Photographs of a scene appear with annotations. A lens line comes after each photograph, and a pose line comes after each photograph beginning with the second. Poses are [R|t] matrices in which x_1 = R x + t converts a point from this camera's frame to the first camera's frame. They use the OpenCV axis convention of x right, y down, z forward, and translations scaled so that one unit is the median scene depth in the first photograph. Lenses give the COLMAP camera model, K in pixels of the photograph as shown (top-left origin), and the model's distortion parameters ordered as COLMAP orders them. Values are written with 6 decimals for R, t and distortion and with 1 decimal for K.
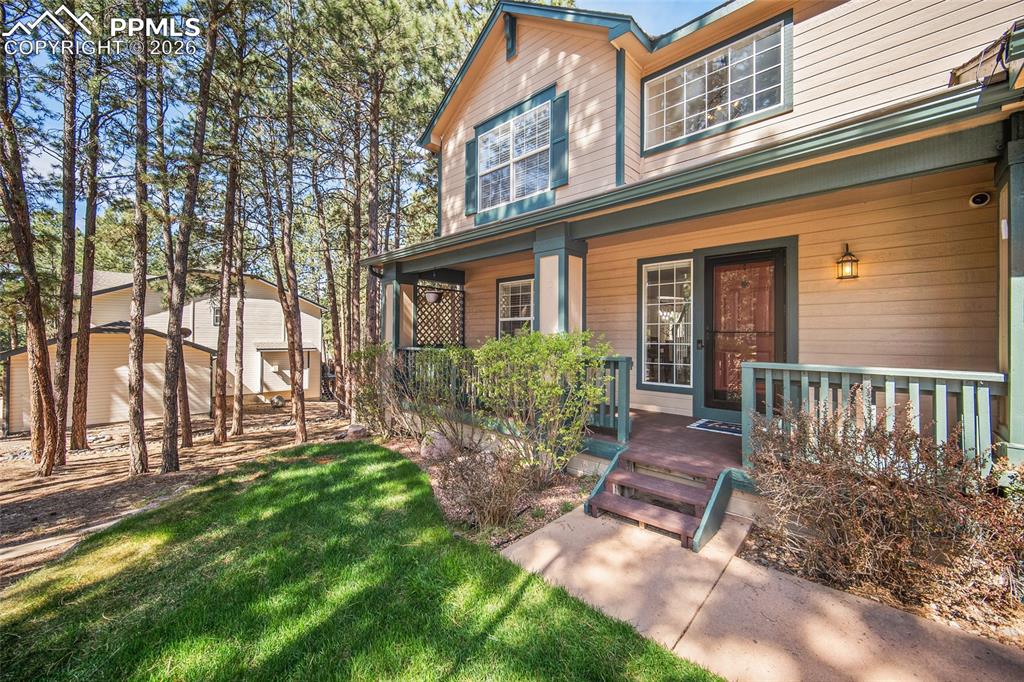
lens RADIAL K [[405.5, 0, 514.0], [0, 405.5, 336.0], [0, 0, 1]] dist [-0.009193, -0.000134]
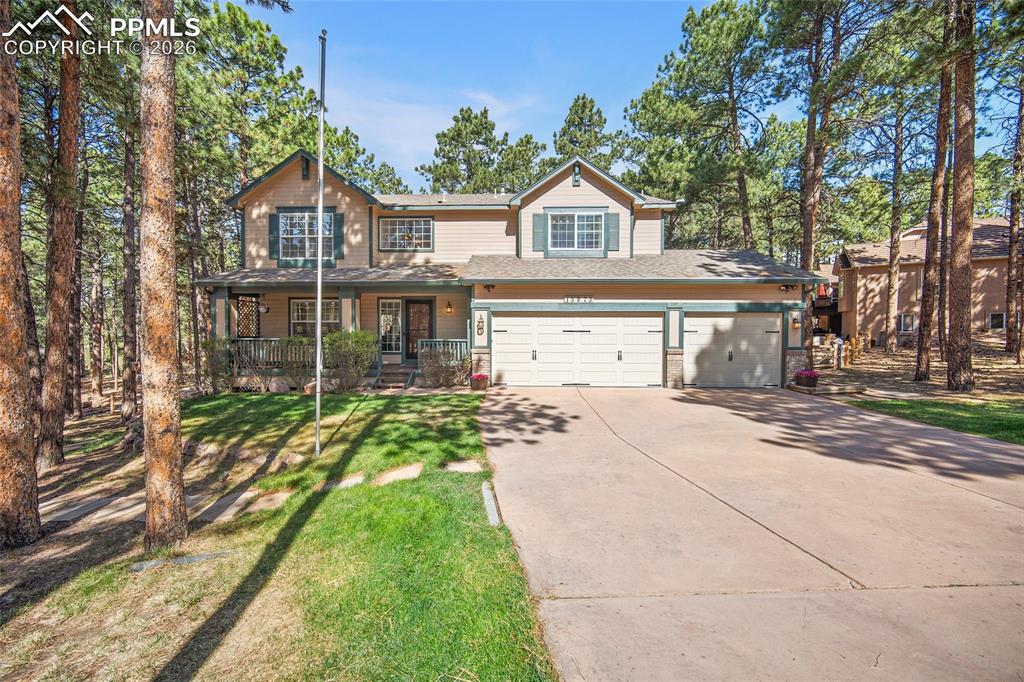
lens RADIAL K [[405.5, 0, 508.1], [0, 405.5, 339.2], [0, 0, 1]] dist [-0.009193, -0.000134]
pose [[0.757444, -0.015381, 0.652718, -0.610872], [0.001980, 0.999772, 0.021261, -0.001737], [-0.652897, -0.014811, 0.757302, -1.171232]]
